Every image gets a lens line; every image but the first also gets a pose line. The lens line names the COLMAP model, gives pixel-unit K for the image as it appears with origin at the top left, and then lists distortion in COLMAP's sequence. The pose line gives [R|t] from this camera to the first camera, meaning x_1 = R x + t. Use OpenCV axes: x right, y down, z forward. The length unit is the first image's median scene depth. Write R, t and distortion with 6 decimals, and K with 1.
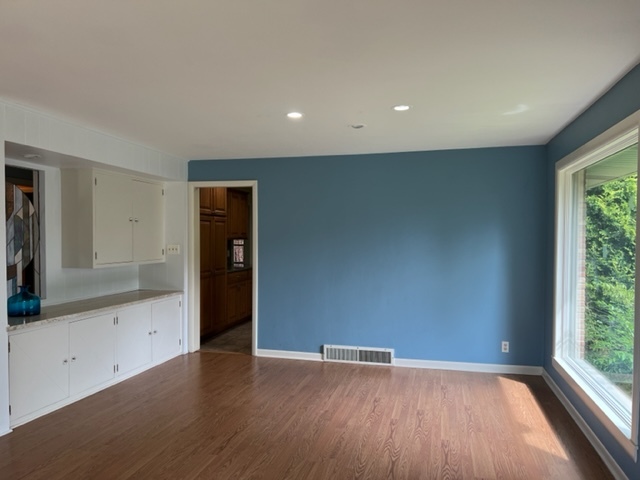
lens RADIAL K [[477.4, 0, 318.6], [0, 477.4, 241.0], [0, 0, 1]] dist [0.008119, 0.000593]
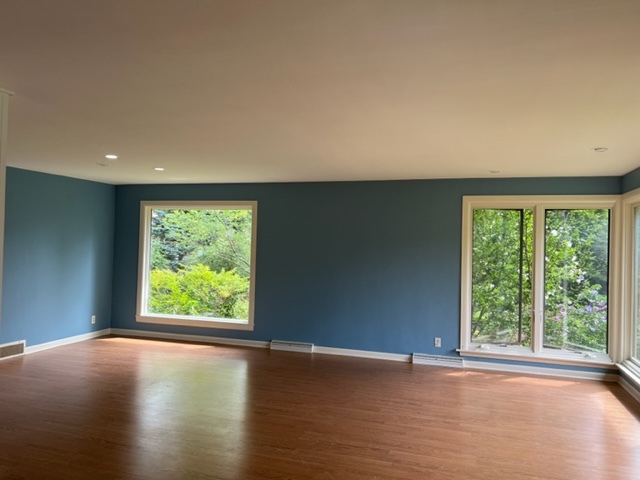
lens RADIAL K [[477.4, 0, 319.5], [0, 477.4, 239.6], [0, 0, 1]] dist [0.008119, 0.000593]
pose [[0.048185, 0.014199, 0.998737, -0.985159], [-0.008898, 0.999865, -0.013786, -0.007747], [-0.998799, -0.008222, 0.048305, 0.234556]]
